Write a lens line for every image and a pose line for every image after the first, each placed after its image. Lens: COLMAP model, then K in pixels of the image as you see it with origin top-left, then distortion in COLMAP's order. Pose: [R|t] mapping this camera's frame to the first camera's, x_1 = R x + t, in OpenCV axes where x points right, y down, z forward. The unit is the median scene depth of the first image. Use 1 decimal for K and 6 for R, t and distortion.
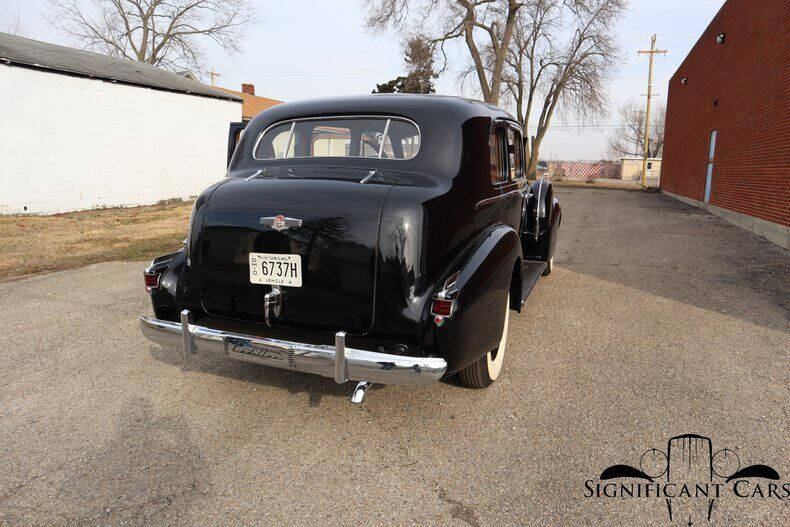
lens RADIAL K [[544.3, 0, 395.0], [0, 544.3, 263.5], [0, 0, 1]] dist [-0.118565, 0.072088]
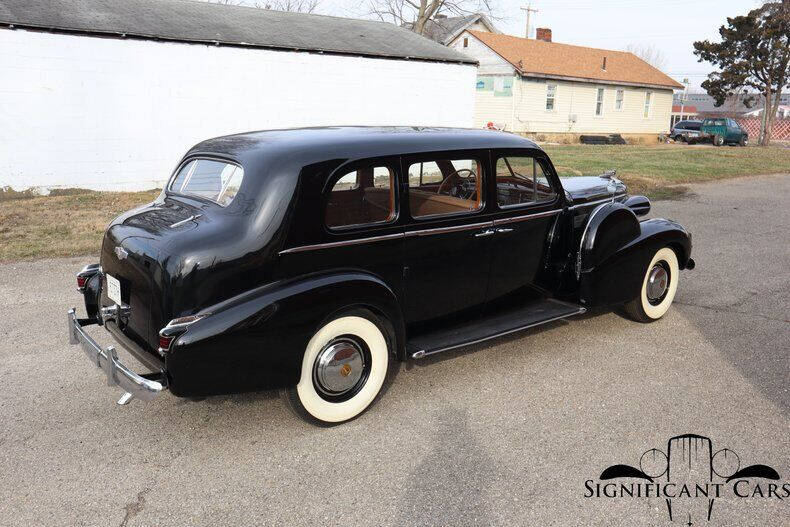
lens RADIAL K [[686.9, 0, 395.0], [0, 686.9, 263.5], [0, 0, 1]] dist [-0.030875, 0.011303]
pose [[0.859784, 0.109734, -0.498728, 0.080350], [-0.096577, 0.993956, 0.052205, -0.013918], [0.501442, 0.003281, 0.865185, -0.004221]]
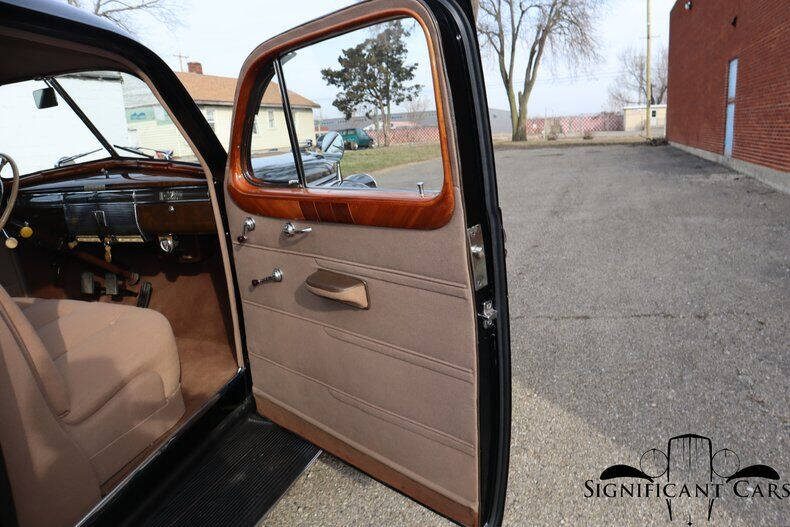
lens RADIAL K [[544.3, 0, 395.0], [0, 544.3, 263.5], [0, 0, 1]] dist [-0.118565, 0.072088]
pose [[0.996312, -0.082617, -0.023166, 0.049957], [0.083739, 0.995098, 0.052600, -0.018142], [0.018706, -0.054346, 0.998347, 0.097885]]
